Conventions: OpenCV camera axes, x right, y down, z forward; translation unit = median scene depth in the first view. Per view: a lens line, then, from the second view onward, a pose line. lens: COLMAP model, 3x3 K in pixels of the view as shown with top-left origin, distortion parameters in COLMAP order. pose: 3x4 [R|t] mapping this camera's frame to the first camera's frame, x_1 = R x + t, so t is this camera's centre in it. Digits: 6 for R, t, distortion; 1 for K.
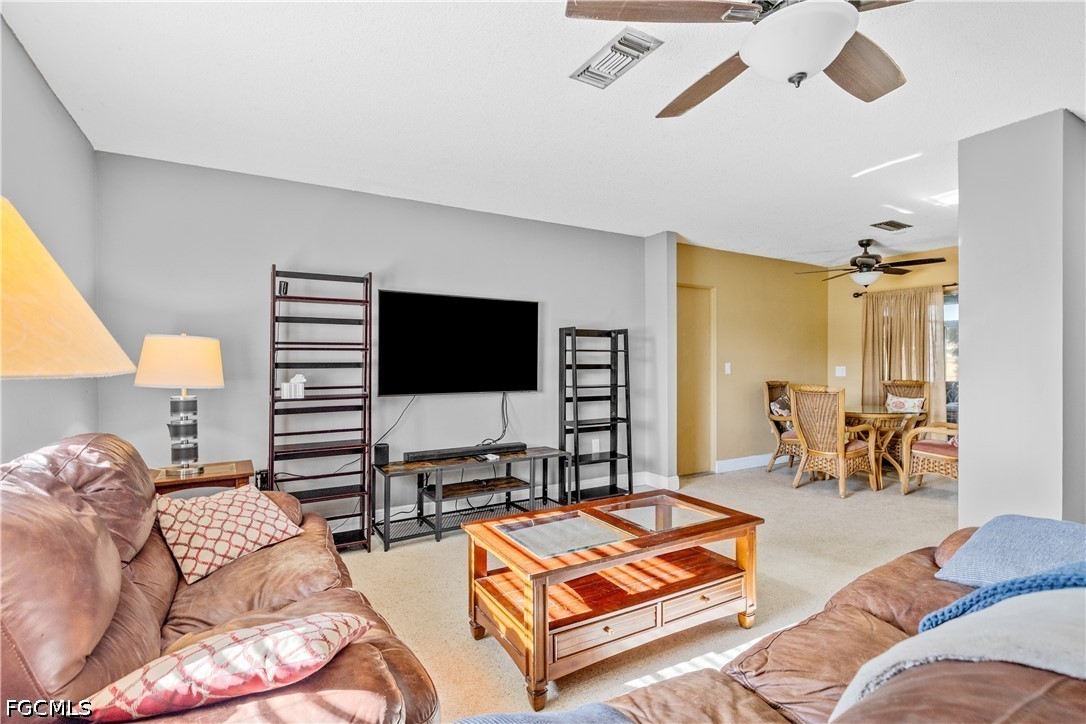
lens RADIAL K [[514.7, 0, 545.7], [0, 514.7, 367.2], [0, 0, 1]] dist [0.000698, -0.000862]
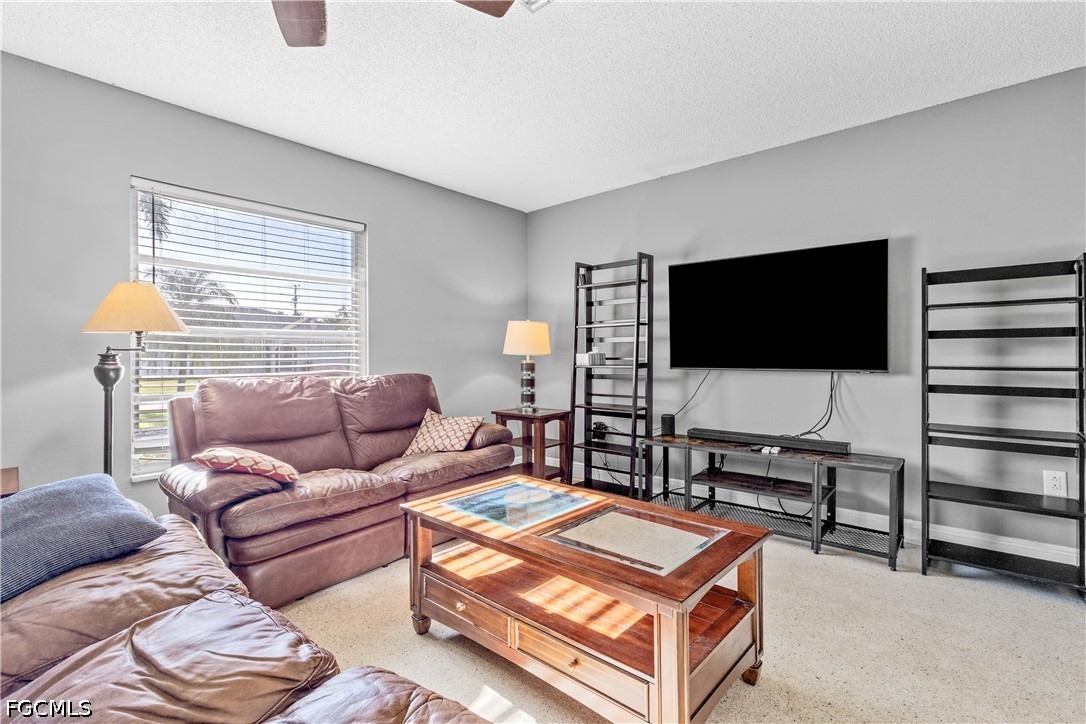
lens RADIAL K [[491.6, 0, 545.3], [0, 491.6, 356.1], [0, 0, 1]] dist [-0.003447, -0.000327]
pose [[0.317153, 0.003853, -0.948366, 0.421009], [-0.002616, 0.999991, 0.003188, 0.023461], [0.948371, 0.001470, 0.317161, 0.358843]]
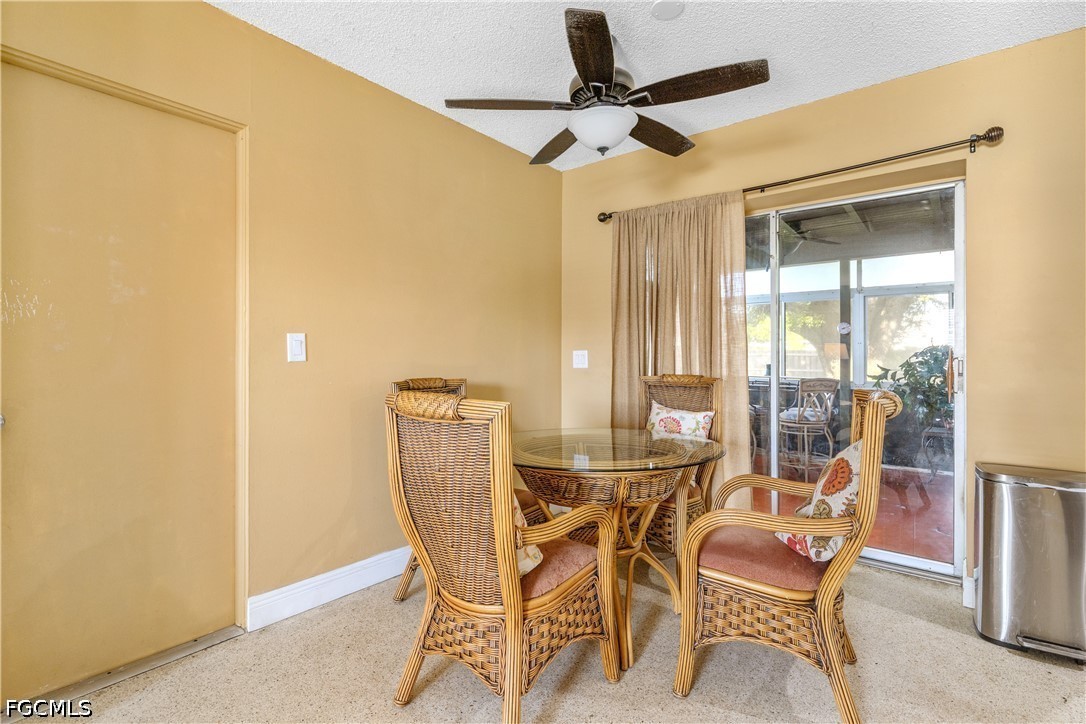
lens RADIAL K [[514.7, 0, 549.7], [0, 514.7, 357.1], [0, 0, 1]] dist [0.000698, -0.000862]
pose [[0.932763, 0.005640, 0.360445, 0.478912], [-0.001703, 0.999935, -0.011239, 0.016536], [-0.360485, 0.009869, 0.932713, 0.695420]]
